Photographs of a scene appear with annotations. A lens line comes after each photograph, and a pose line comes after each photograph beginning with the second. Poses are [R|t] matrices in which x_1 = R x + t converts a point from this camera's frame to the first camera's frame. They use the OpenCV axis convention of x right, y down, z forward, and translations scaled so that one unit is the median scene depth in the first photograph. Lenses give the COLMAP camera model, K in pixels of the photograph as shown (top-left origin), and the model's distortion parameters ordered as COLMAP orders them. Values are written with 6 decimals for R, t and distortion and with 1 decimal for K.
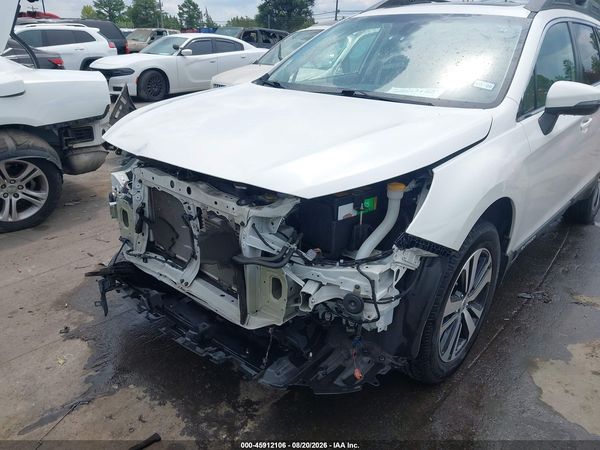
lens RADIAL K [[476.0, 0, 300.0], [0, 476.0, 225.0], [0, 0, 1]] dist [0.004605, -0.006641]
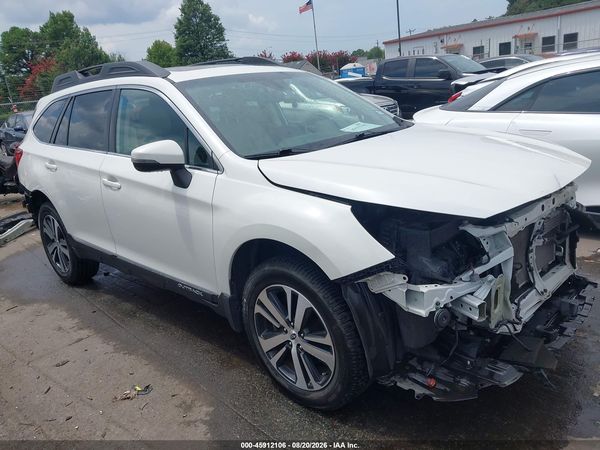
lens RADIAL K [[476.0, 0, 300.0], [0, 476.0, 225.0], [0, 0, 1]] dist [0.004605, -0.006641]
pose [[0.050470, -0.316063, 0.947395, -1.188443], [0.452563, 0.852860, 0.260416, -0.521102], [-0.890303, 0.415613, 0.186082, 1.148526]]
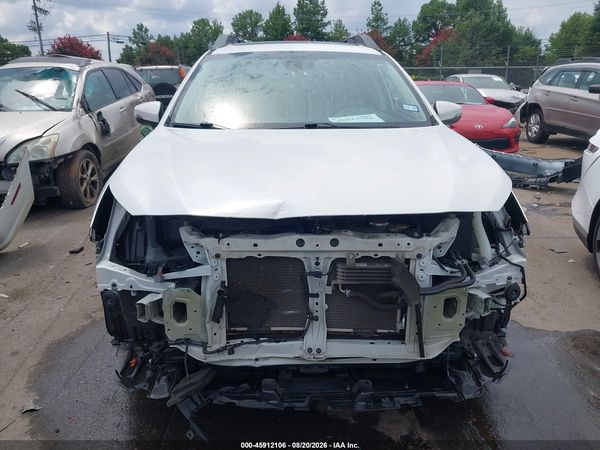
lens RADIAL K [[469.5, 0, 300.0], [0, 469.5, 225.0], [0, 0, 1]] dist [0.009047, -0.004509]
pose [[0.734811, -0.232140, 0.637310, -0.706088], [0.270291, 0.961998, 0.038764, -0.131730], [-0.622090, 0.143775, 0.769632, 0.296048]]
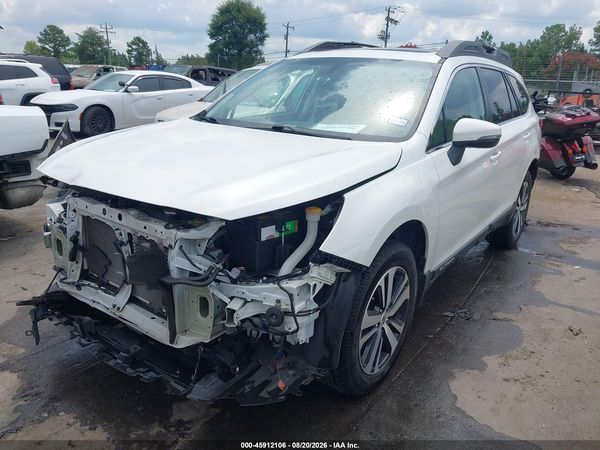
lens RADIAL K [[484.8, 0, 302.2], [0, 484.8, 221.5], [0, 0, 1]] dist [0.000916, -0.010518]
pose [[0.994895, -0.015199, 0.099759, 0.050323], [0.023510, 0.996300, -0.082669, 0.030239], [-0.098134, 0.084593, 0.991571, -0.088539]]
